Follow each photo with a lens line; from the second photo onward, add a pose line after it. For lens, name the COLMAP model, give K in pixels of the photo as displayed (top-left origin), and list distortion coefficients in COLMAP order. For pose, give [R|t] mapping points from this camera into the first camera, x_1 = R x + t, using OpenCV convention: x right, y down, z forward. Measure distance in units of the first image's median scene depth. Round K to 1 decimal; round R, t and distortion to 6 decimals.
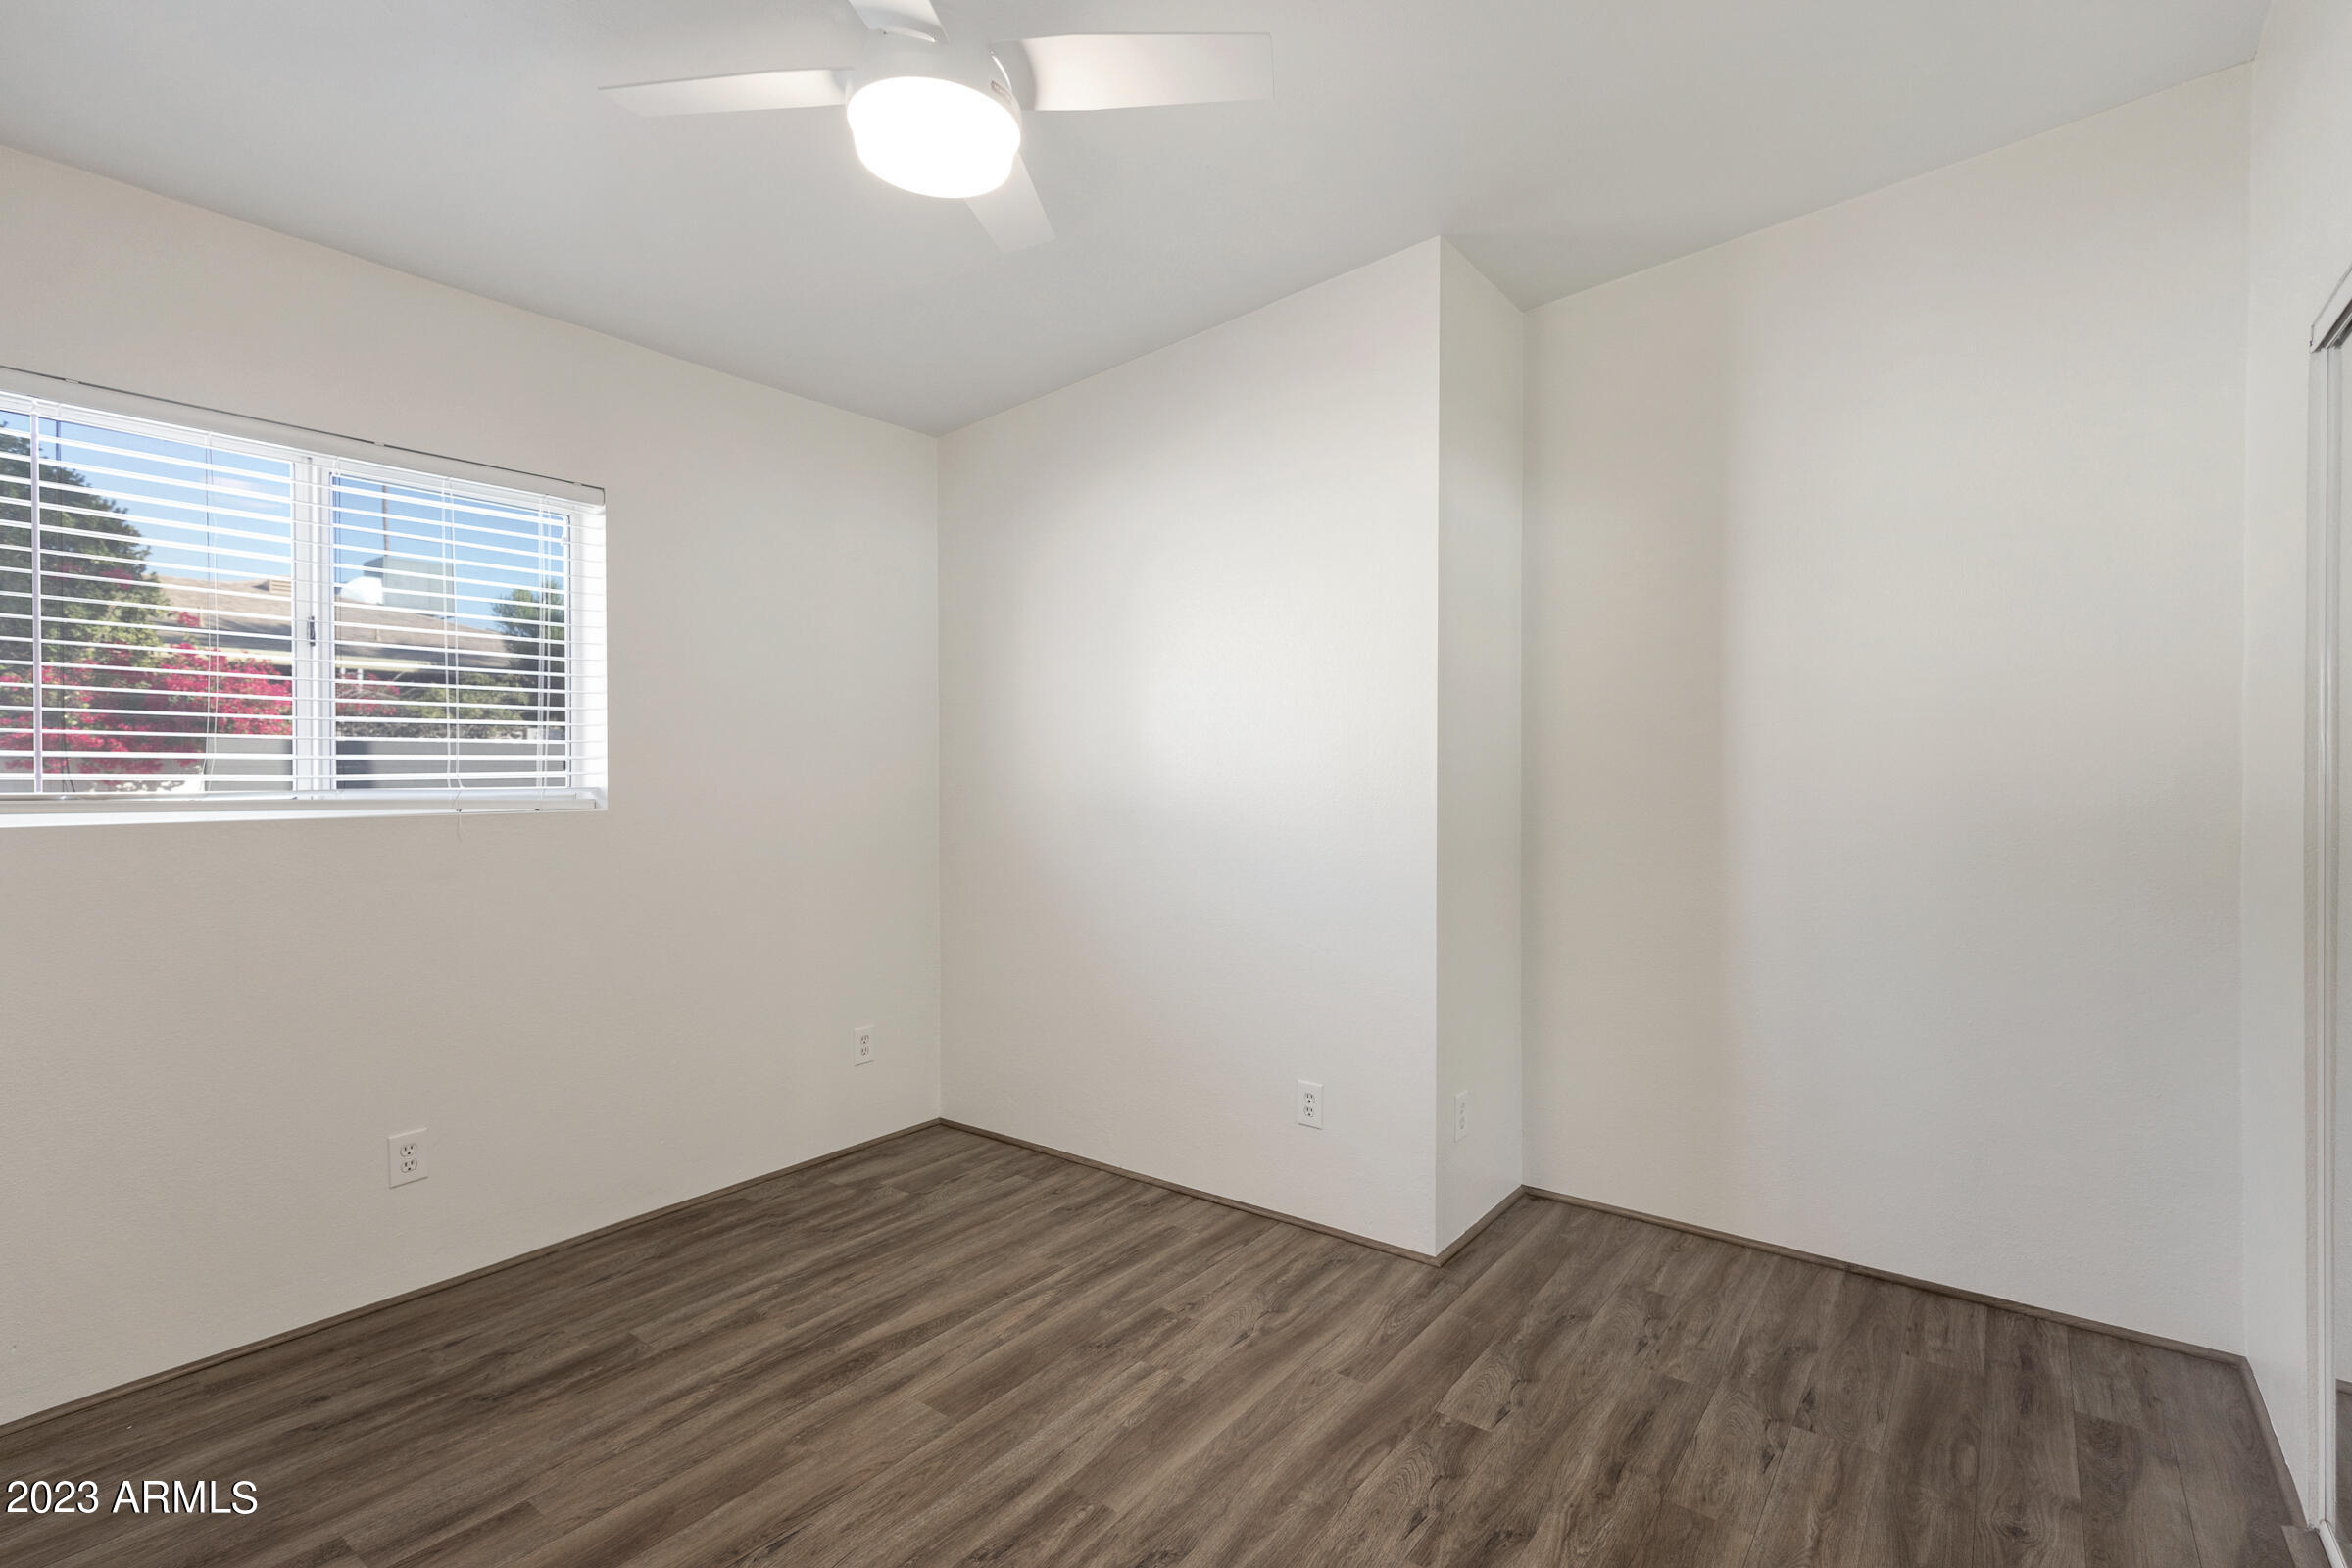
lens RADIAL K [[1086.5, 0, 1151.9], [0, 1086.5, 776.4], [0, 0, 1]] dist [0.012944, -0.000369]
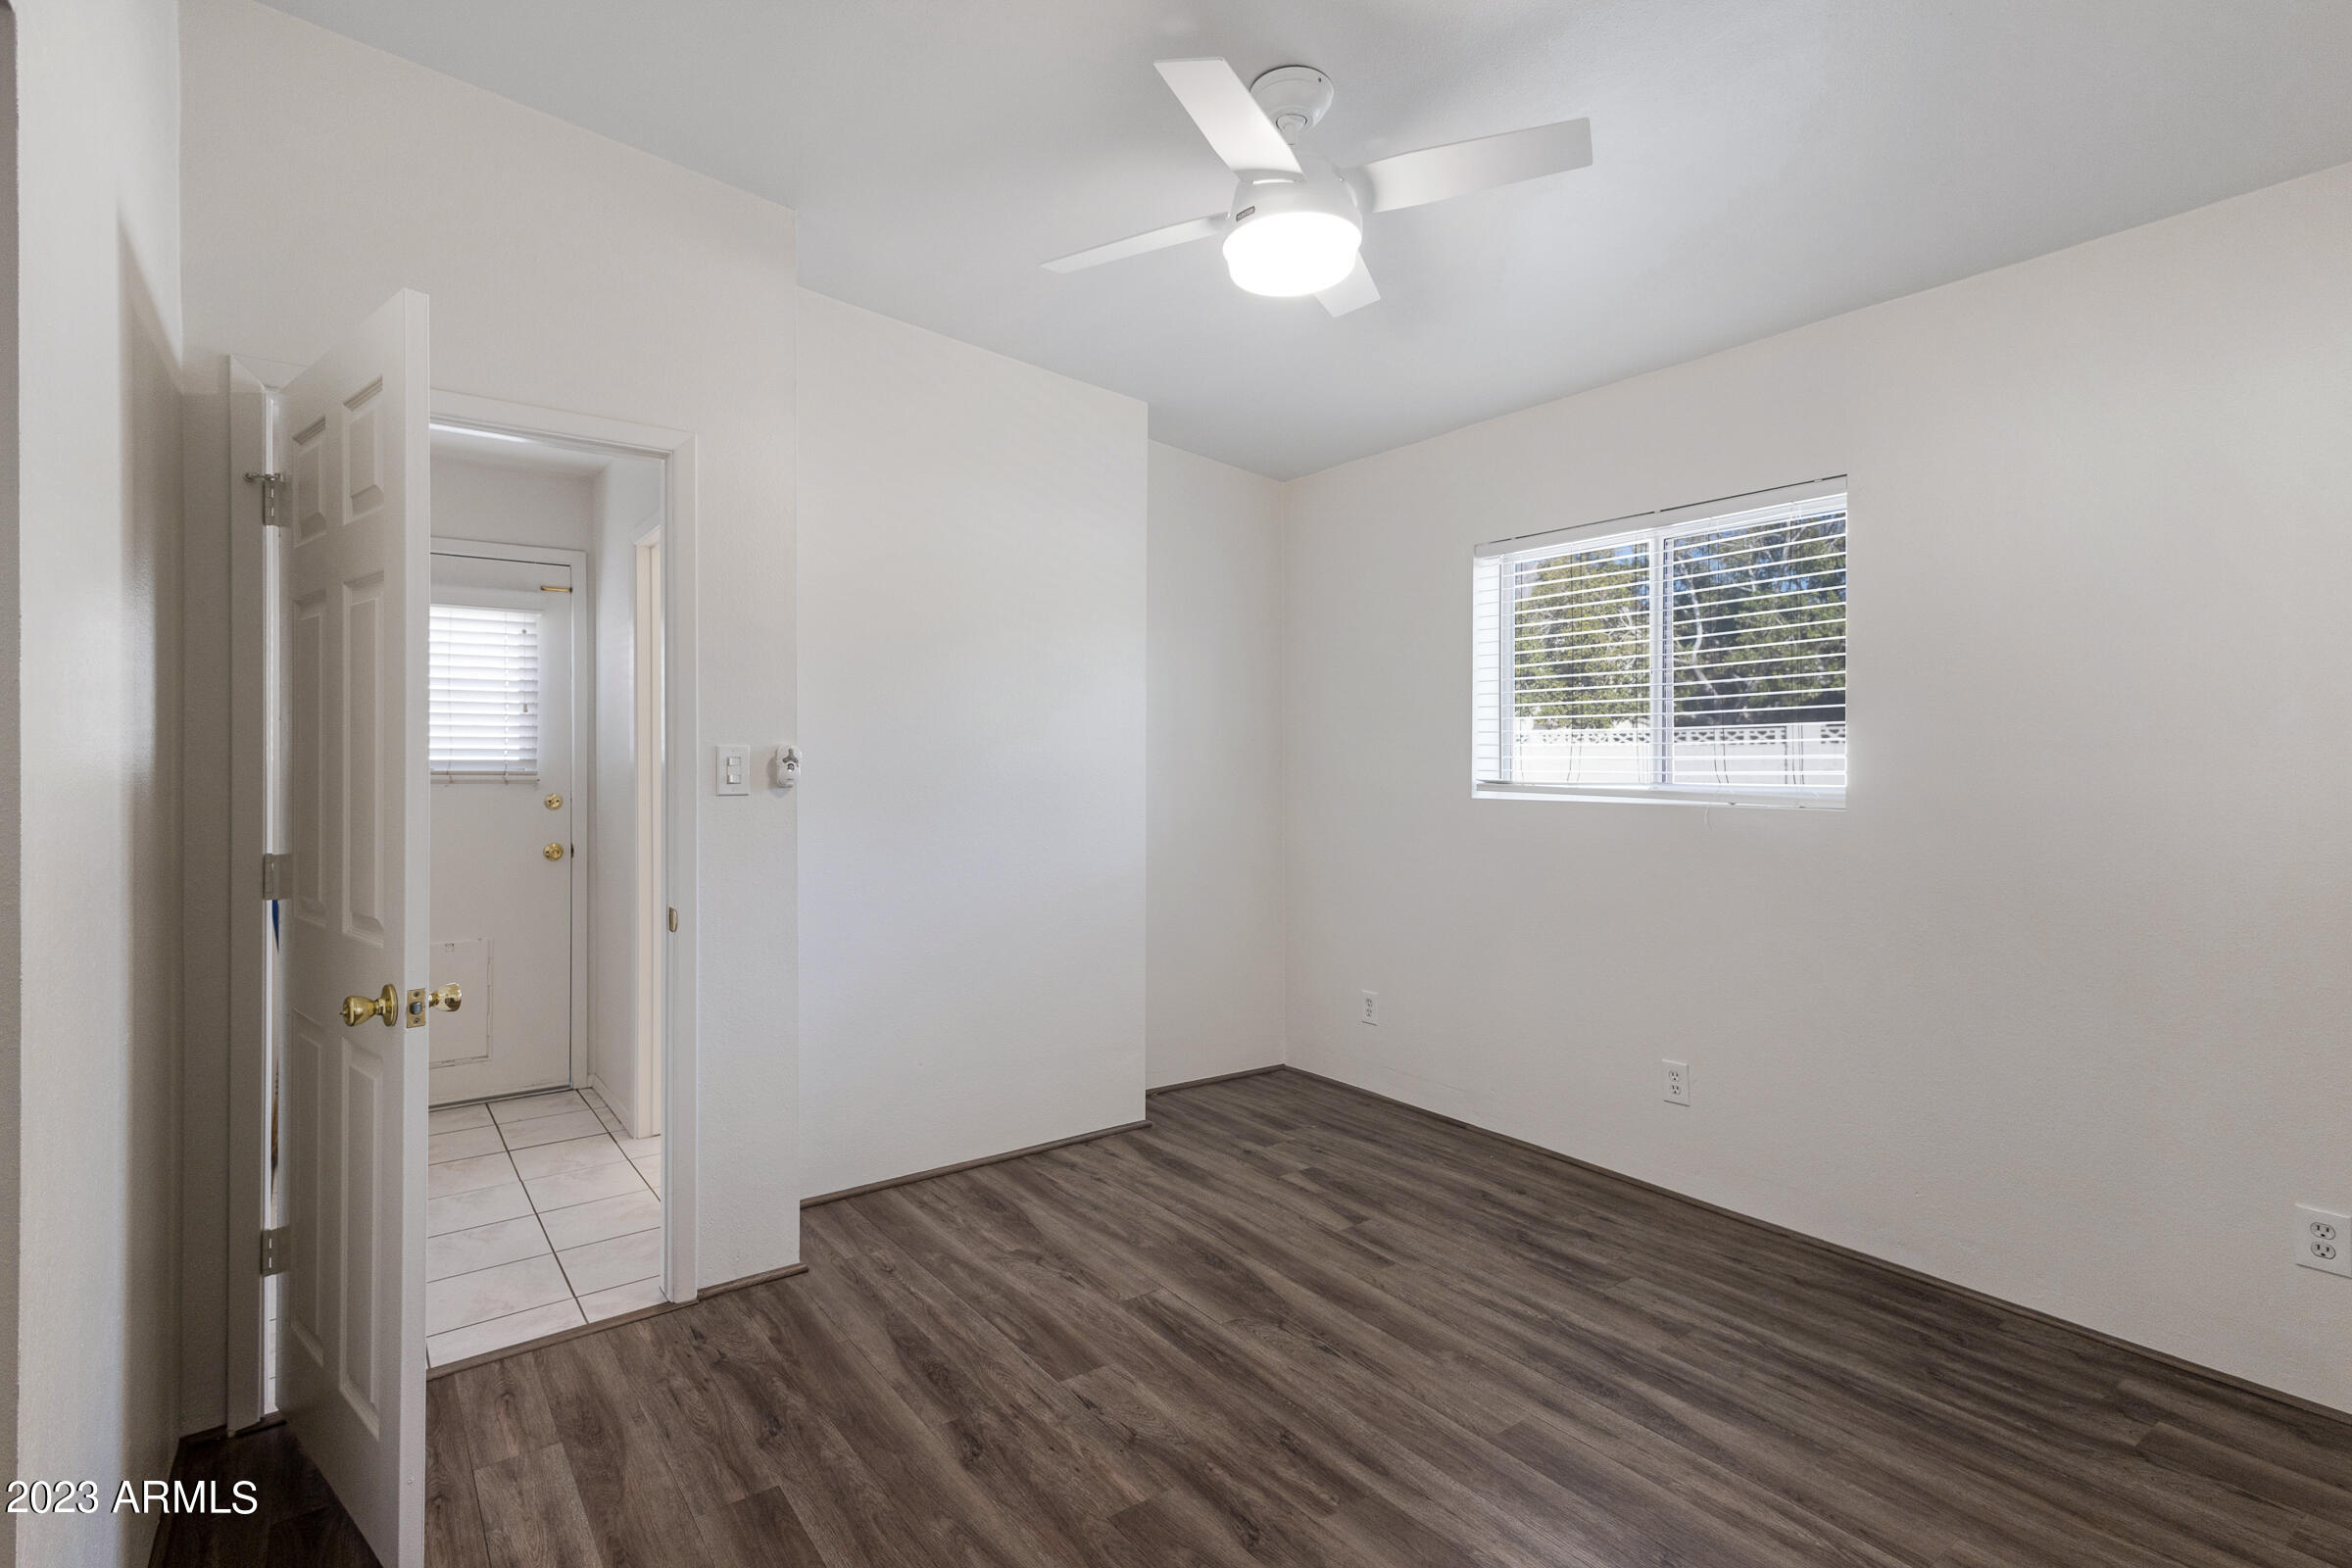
lens RADIAL K [[1086.5, 0, 1152.6], [0, 1086.5, 771.0], [0, 0, 1]] dist [0.012944, -0.000369]
pose [[-0.262868, 0.007945, -0.964799, 0.703272], [-0.009587, 0.999895, 0.010846, -0.009248], [0.964784, 0.012101, -0.262765, 0.810211]]
